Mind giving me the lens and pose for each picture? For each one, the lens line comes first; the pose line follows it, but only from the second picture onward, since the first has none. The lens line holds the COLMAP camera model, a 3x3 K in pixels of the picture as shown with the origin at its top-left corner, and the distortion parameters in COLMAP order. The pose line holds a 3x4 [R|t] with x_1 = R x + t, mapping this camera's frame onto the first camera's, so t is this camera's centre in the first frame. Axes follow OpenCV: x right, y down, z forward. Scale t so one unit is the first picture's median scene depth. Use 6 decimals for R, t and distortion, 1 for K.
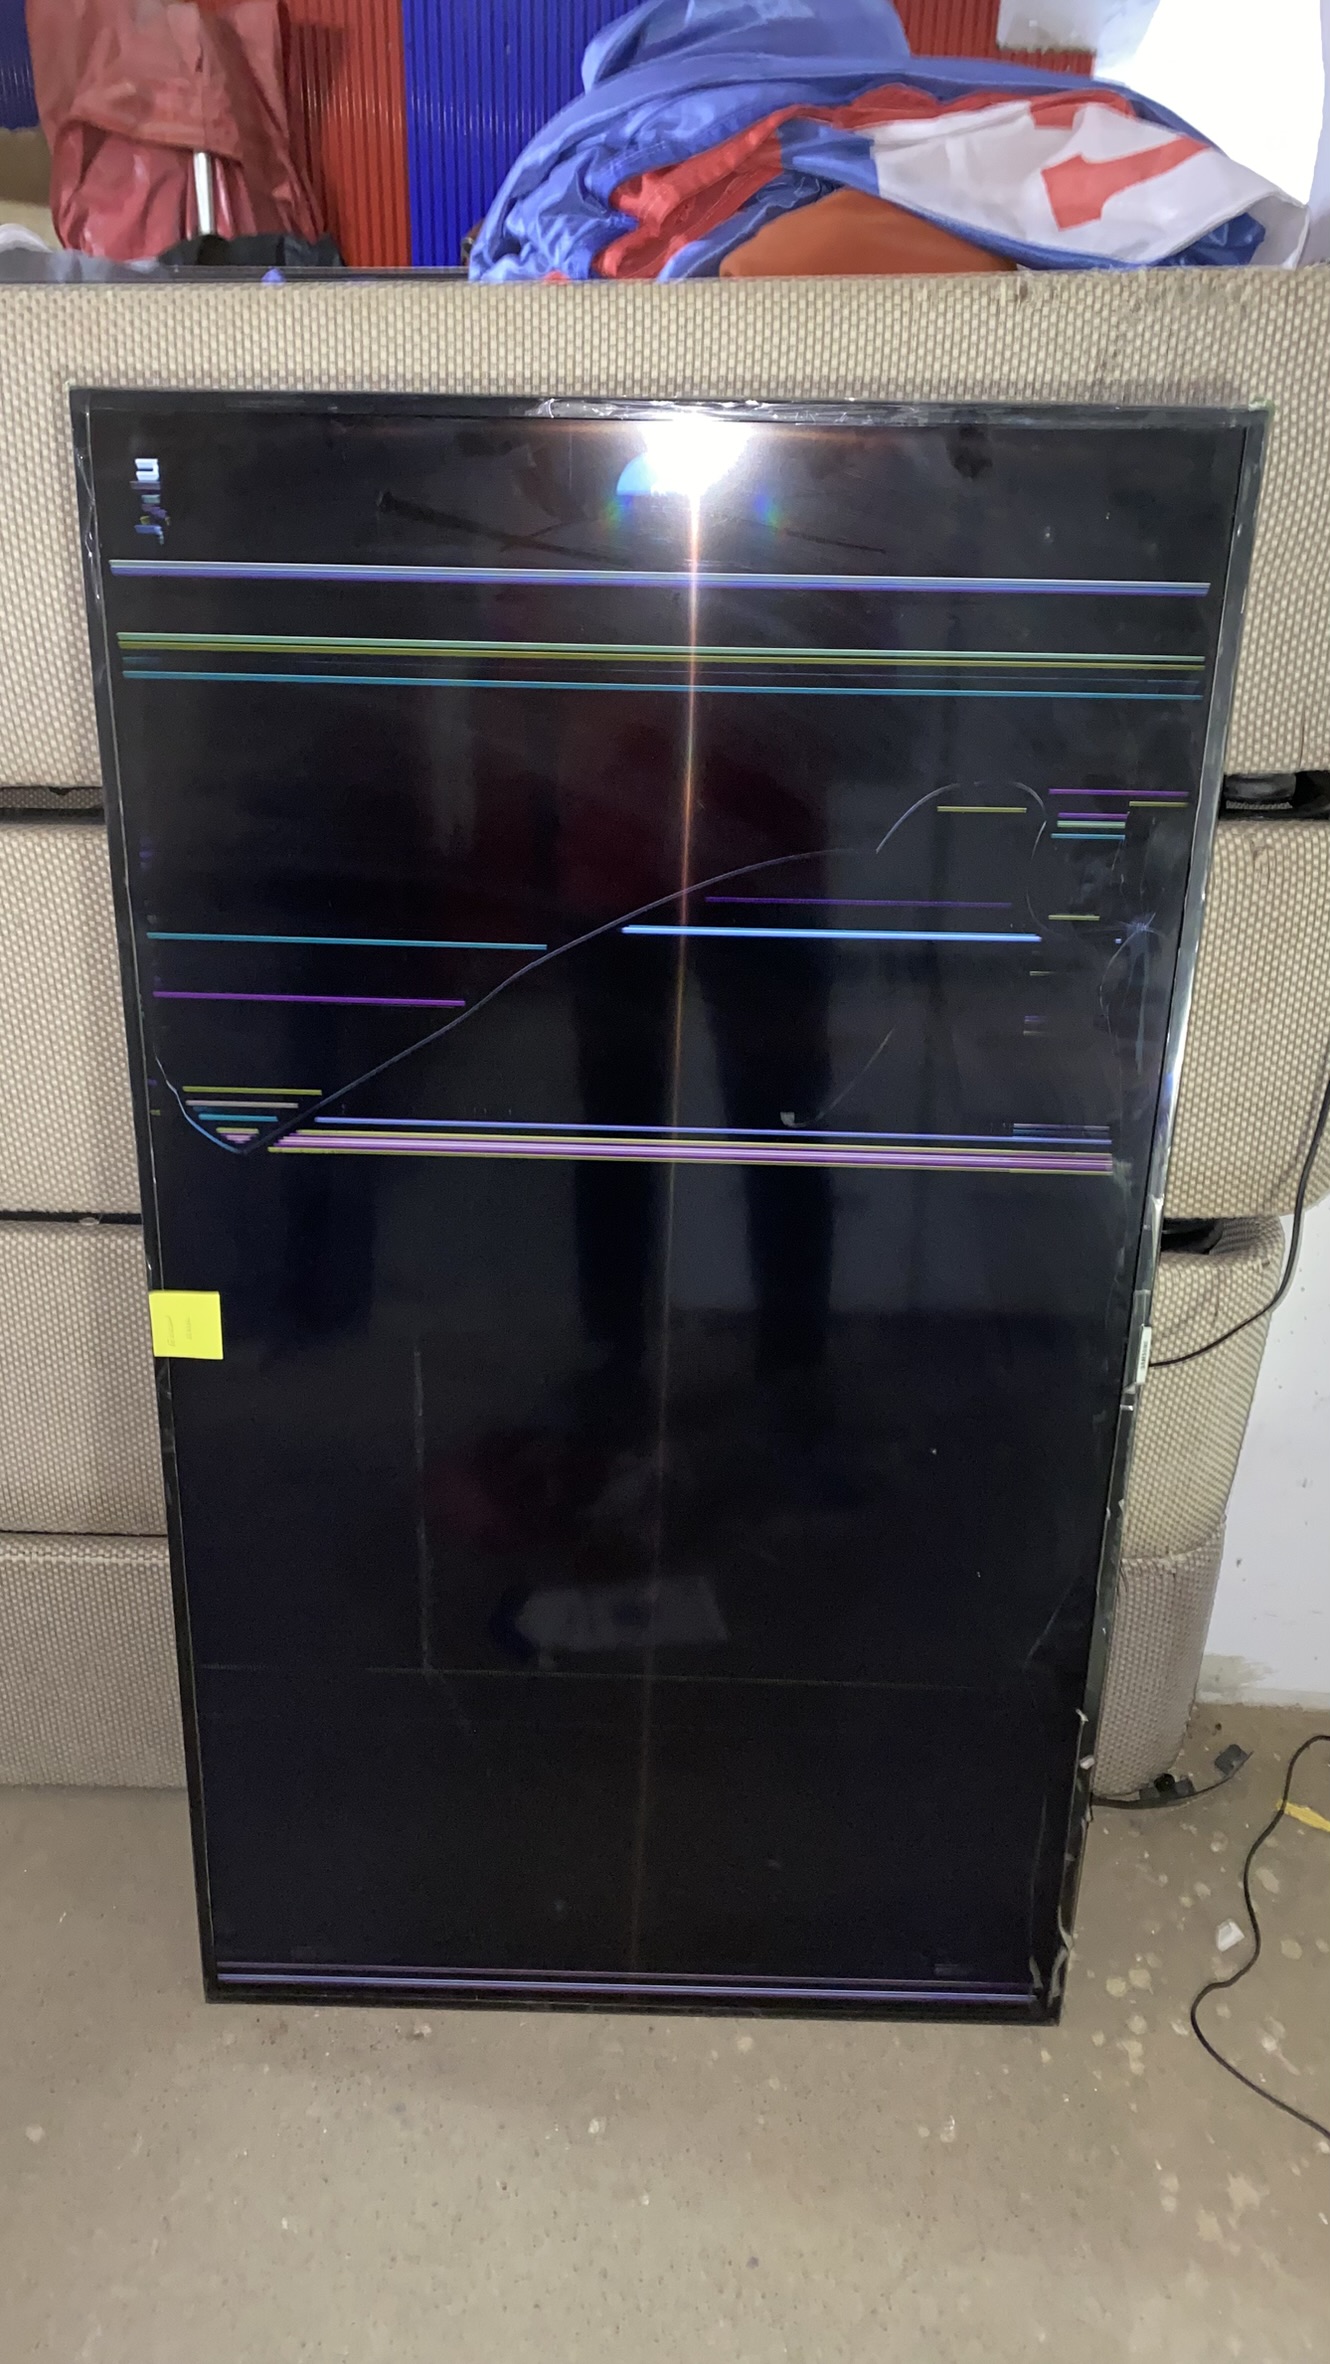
lens RADIAL K [[1780.4, 0, 640.1], [0, 1780.4, 1197.2], [0, 0, 1]] dist [-0.000348, 0.005088]
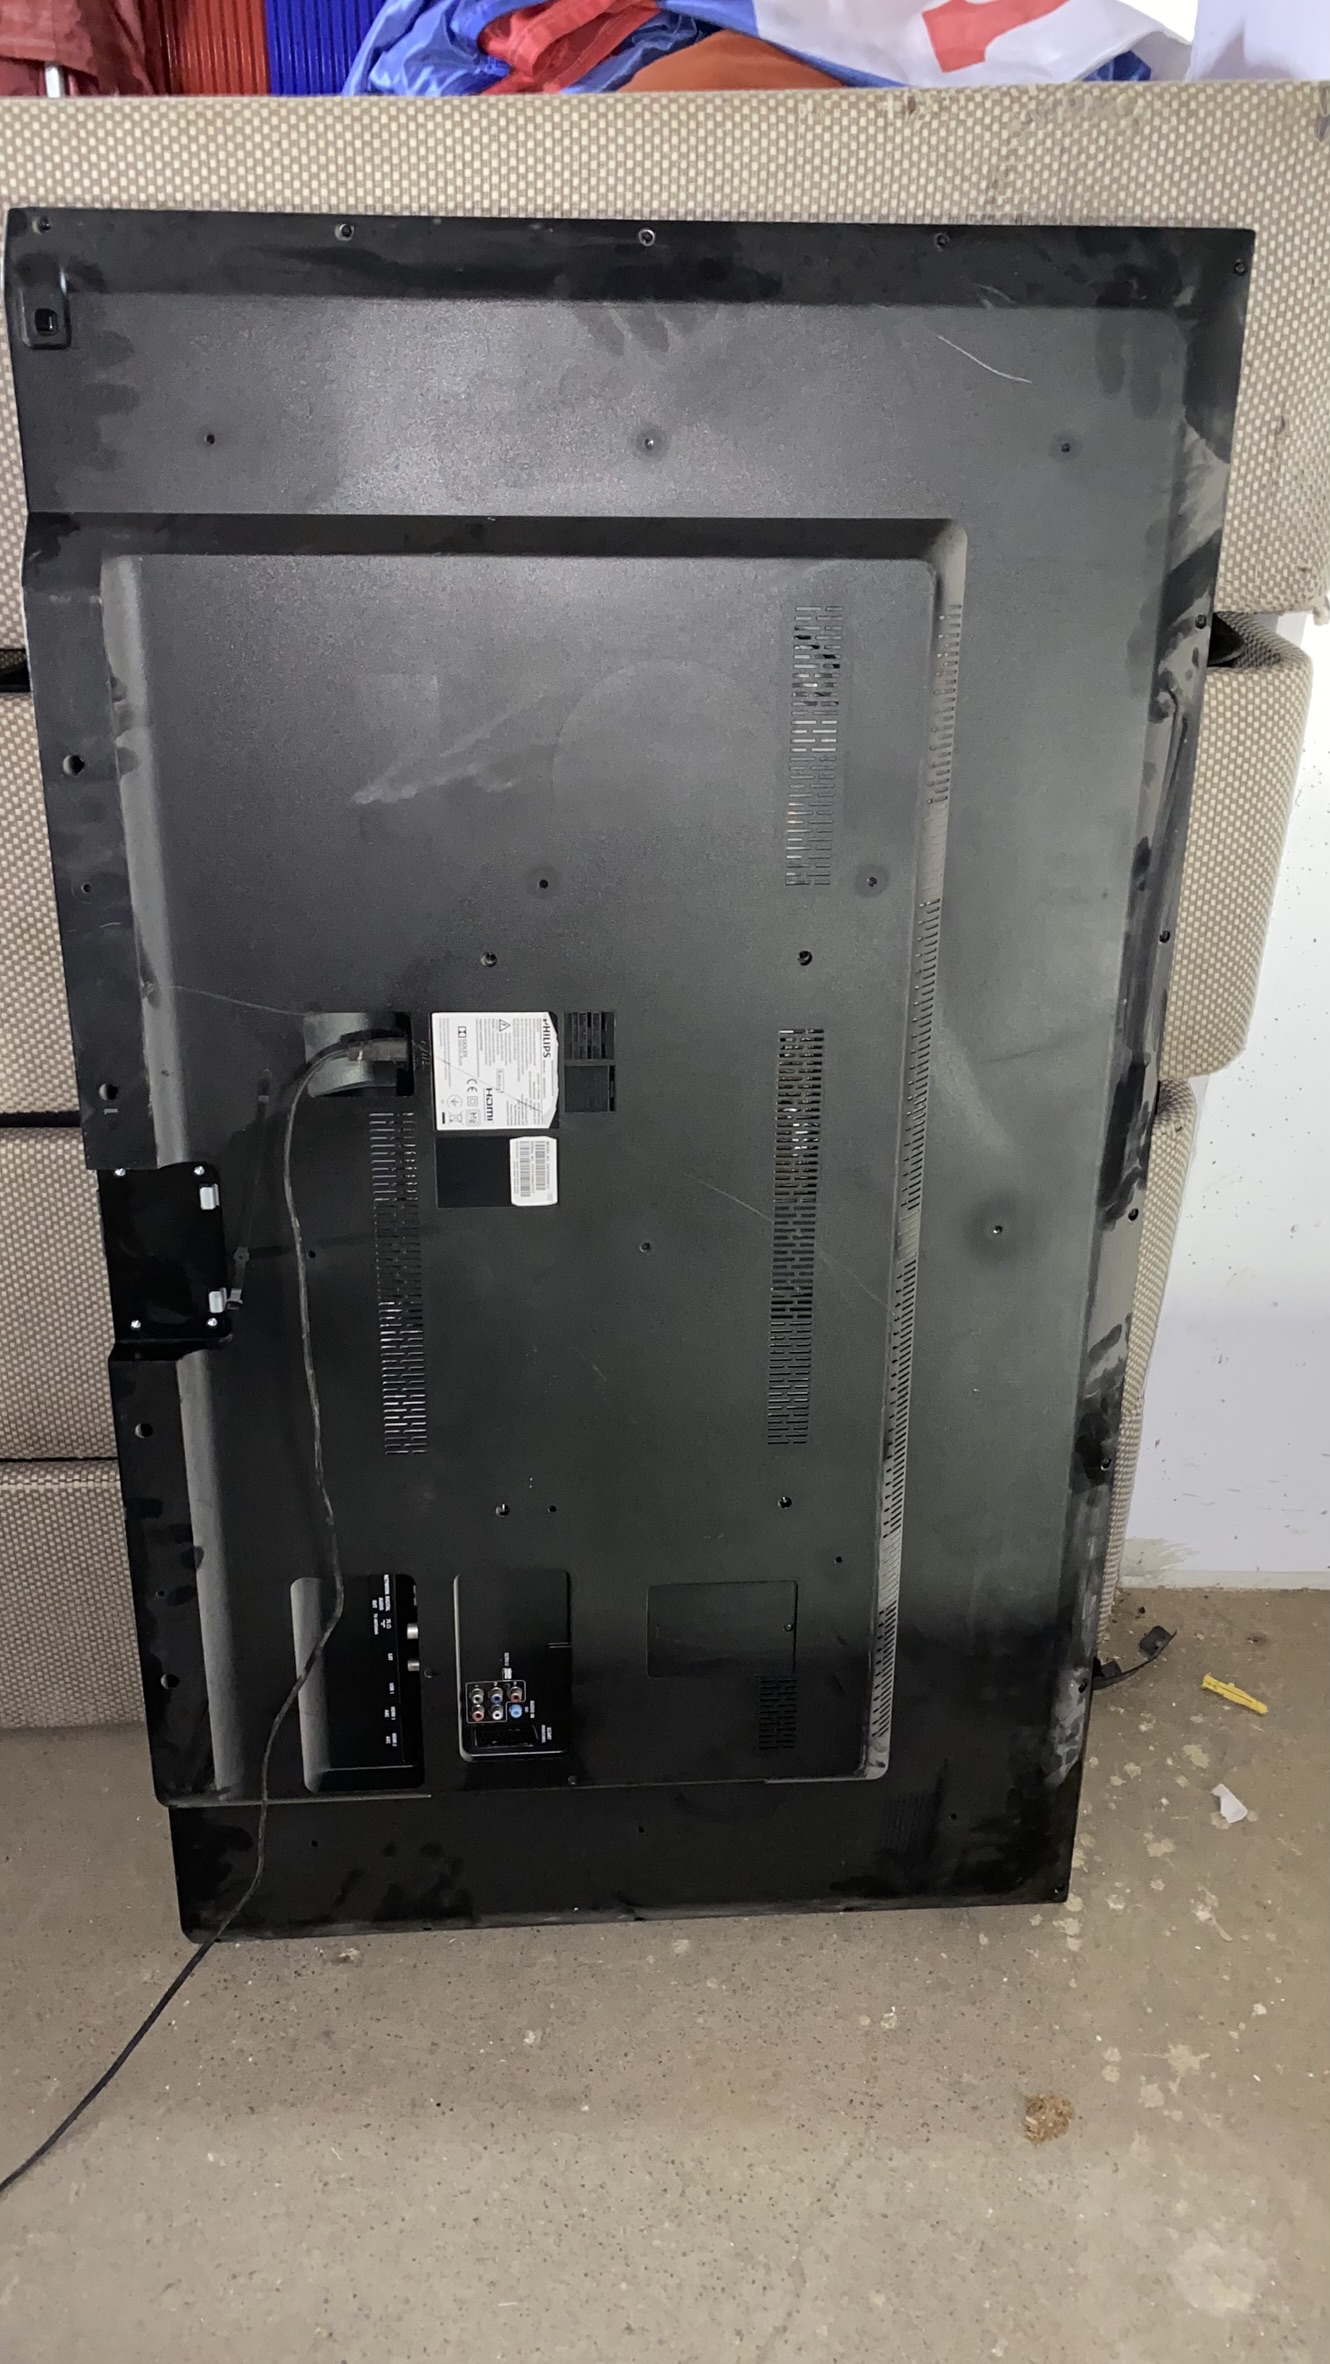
lens RADIAL K [[1779.5, 0, 665.0], [0, 1779.5, 1182.0], [0, 0, 1]] dist [0.001635, 0.002141]
pose [[0.997243, -0.033485, 0.066227, -0.000937], [0.032545, 0.999354, 0.015216, 0.043257], [-0.066693, -0.013018, 0.997689, 0.030614]]
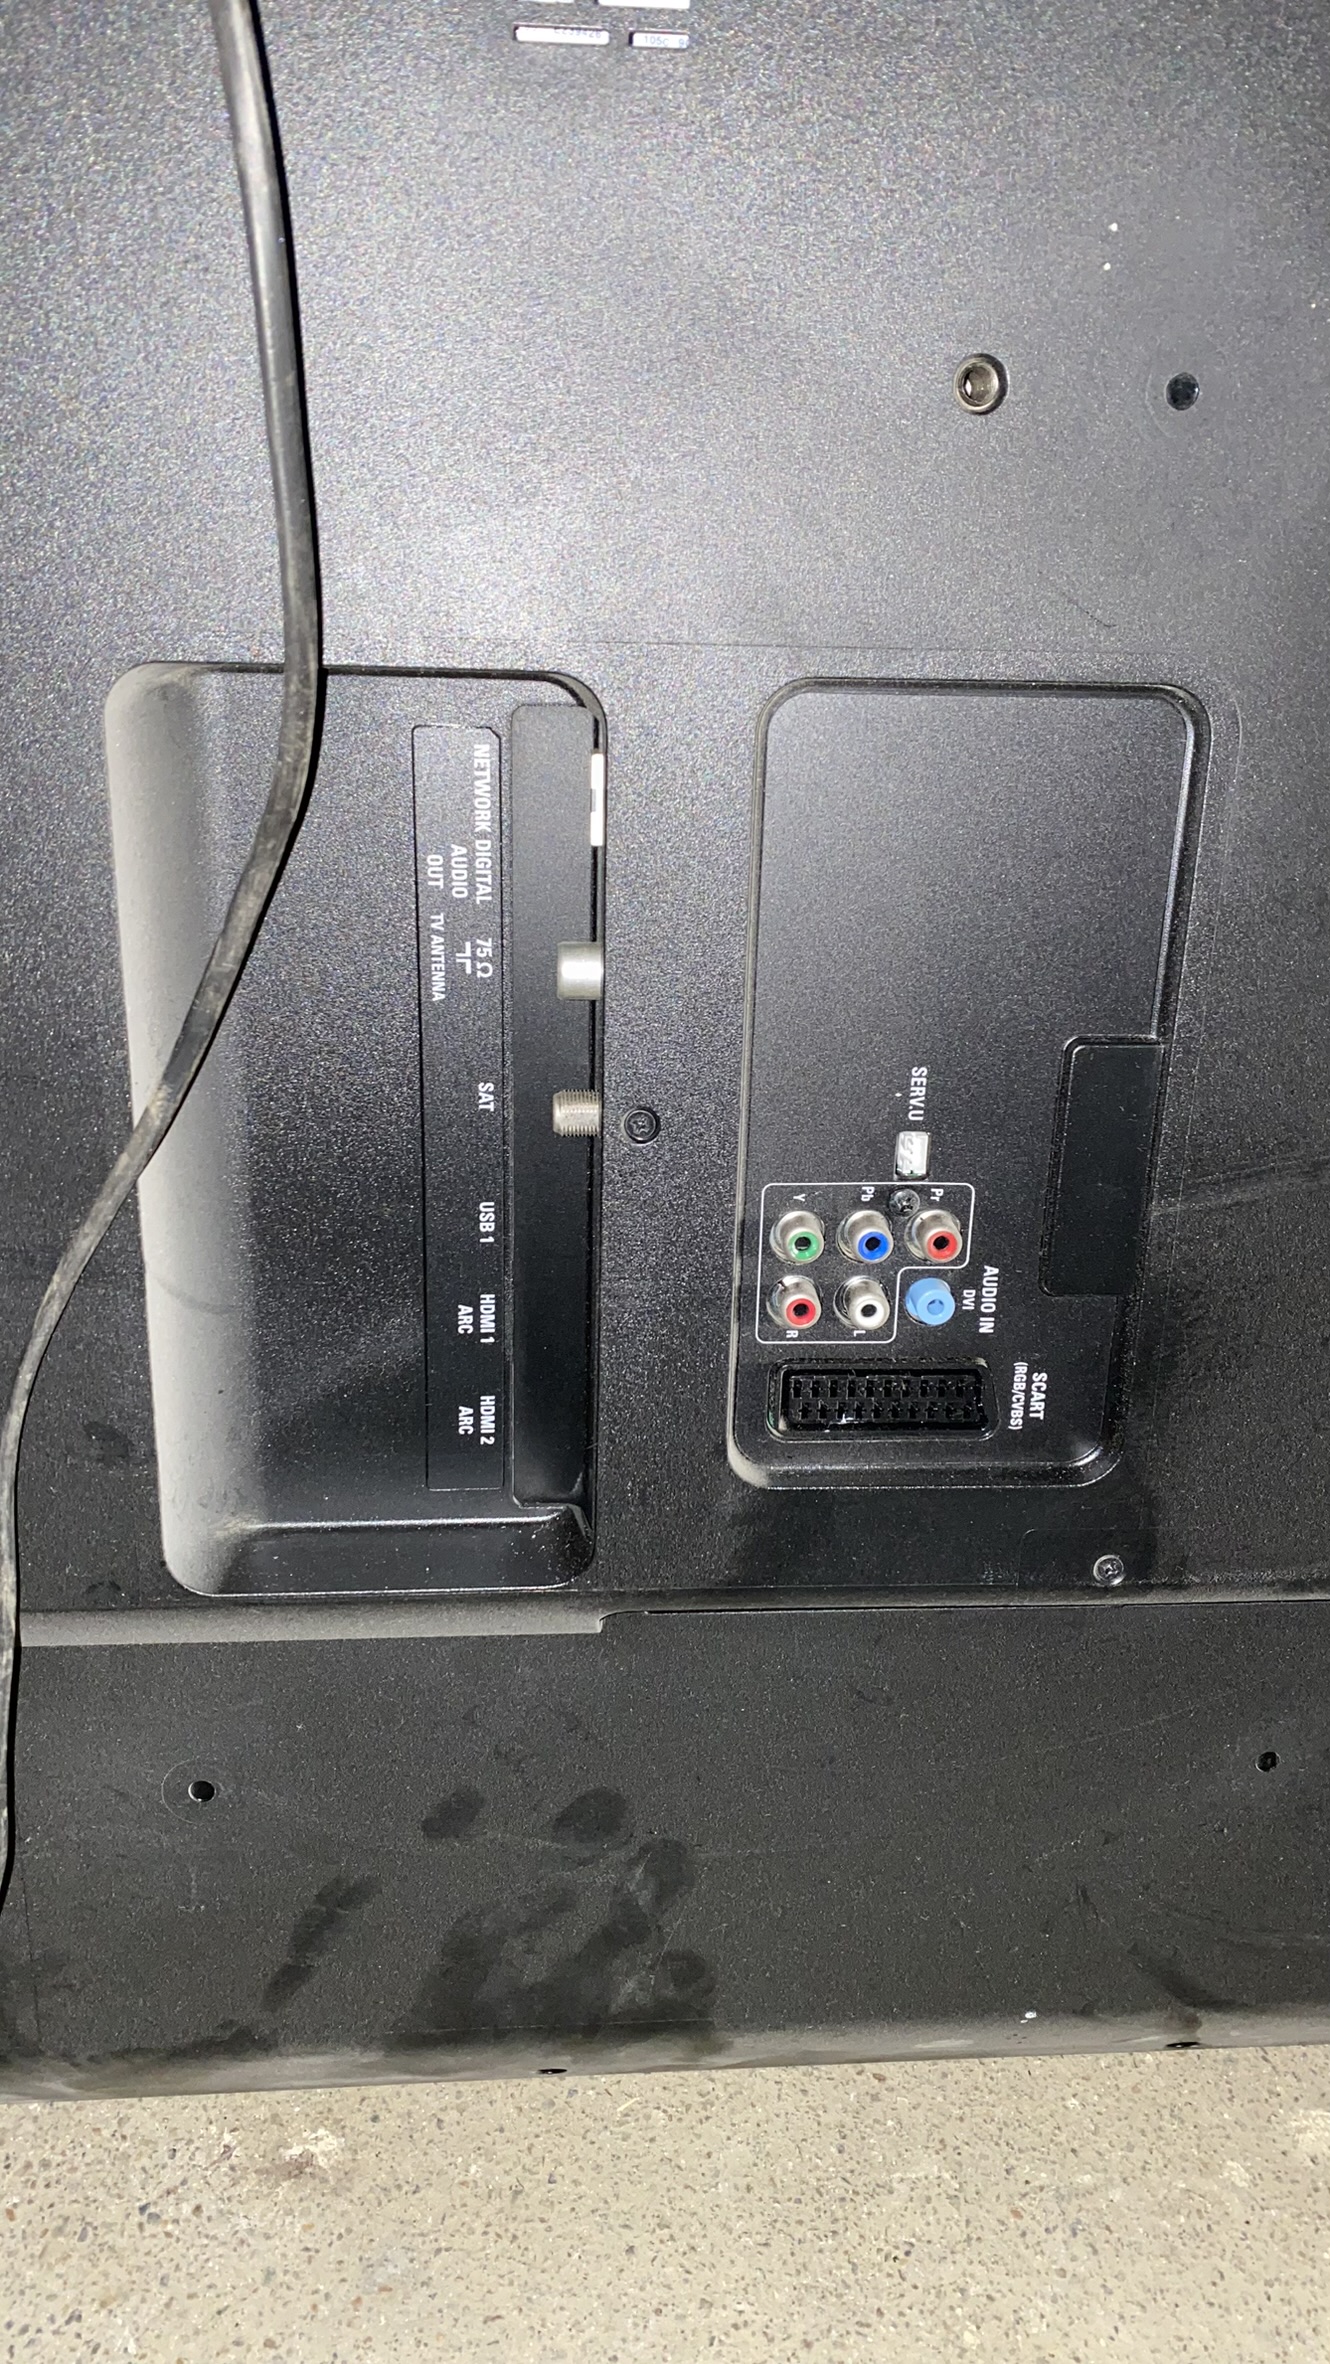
lens RADIAL K [[1779.5, 0, 665.0], [0, 1779.5, 1182.0], [0, 0, 1]] dist [0.001635, 0.002141]
pose [[0.996683, -0.016481, 0.079692, -0.089755], [0.017600, 0.999756, -0.013351, 0.330503], [-0.079453, 0.014709, 0.996730, 0.740539]]
